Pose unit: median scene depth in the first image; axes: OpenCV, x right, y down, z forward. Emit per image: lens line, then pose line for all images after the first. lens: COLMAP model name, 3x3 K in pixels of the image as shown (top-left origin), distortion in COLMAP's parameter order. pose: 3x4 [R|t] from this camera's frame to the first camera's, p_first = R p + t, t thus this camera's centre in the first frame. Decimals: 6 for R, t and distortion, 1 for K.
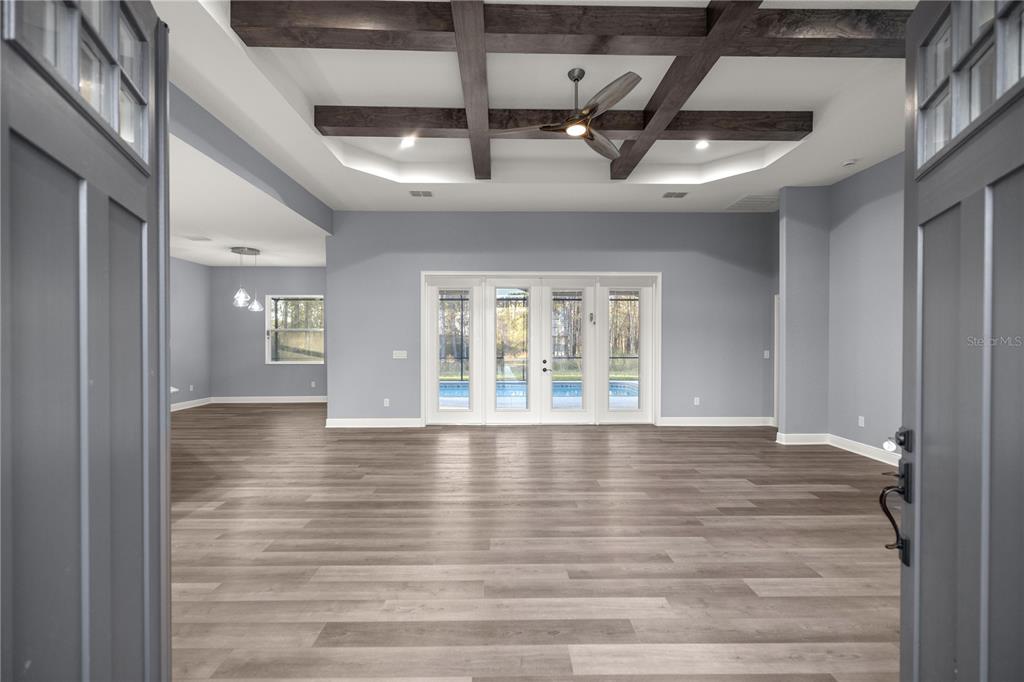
lens RADIAL K [[434.1, 0, 504.3], [0, 434.1, 342.8], [0, 0, 1]] dist [0.001169, -0.000480]
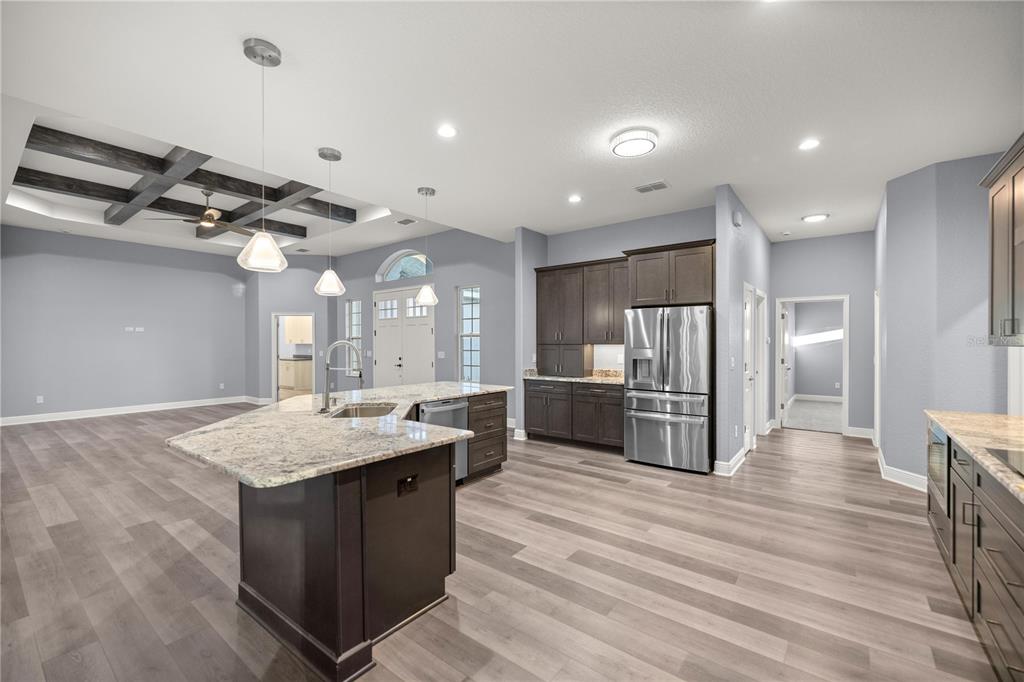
lens RADIAL K [[434.1, 0, 513.9], [0, 434.1, 345.0], [0, 0, 1]] dist [0.001169, -0.000480]
pose [[-0.787249, -0.000921, 0.616635, -1.431699], [0.005908, 0.999942, 0.009037, -0.008003], [-0.616608, 0.010757, -0.787197, 1.239650]]
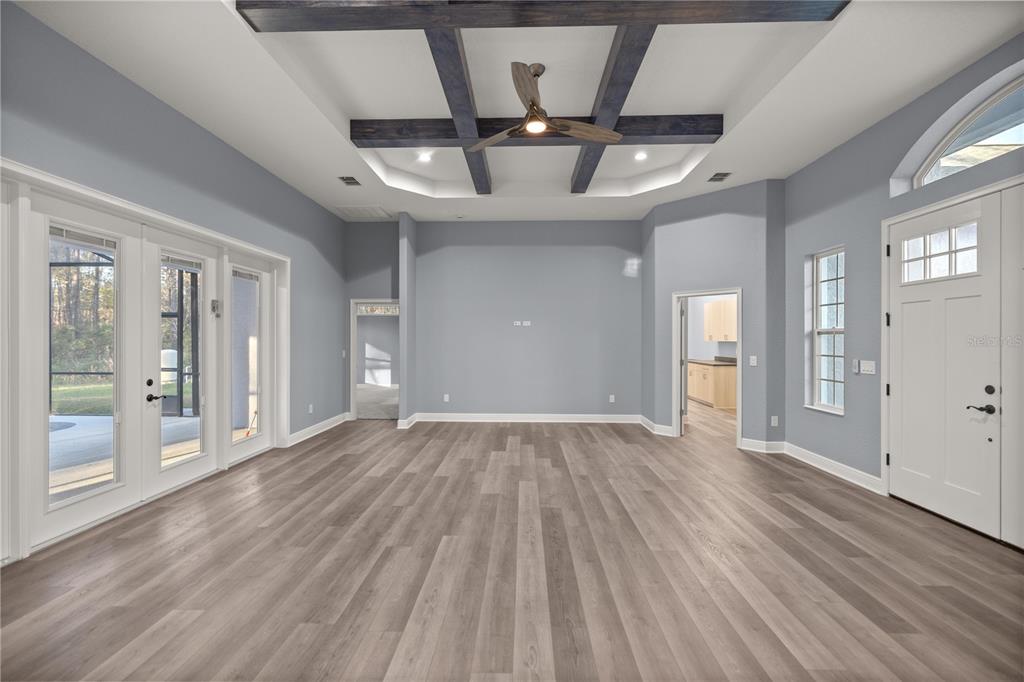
lens RADIAL K [[434.1, 0, 506.7], [0, 434.1, 339.5], [0, 0, 1]] dist [0.001169, -0.000480]
pose [[0.036599, -0.002241, 0.999328, -0.623724], [0.003679, 0.999991, 0.002108, -0.013208], [-0.999323, 0.003599, 0.036607, 0.797609]]
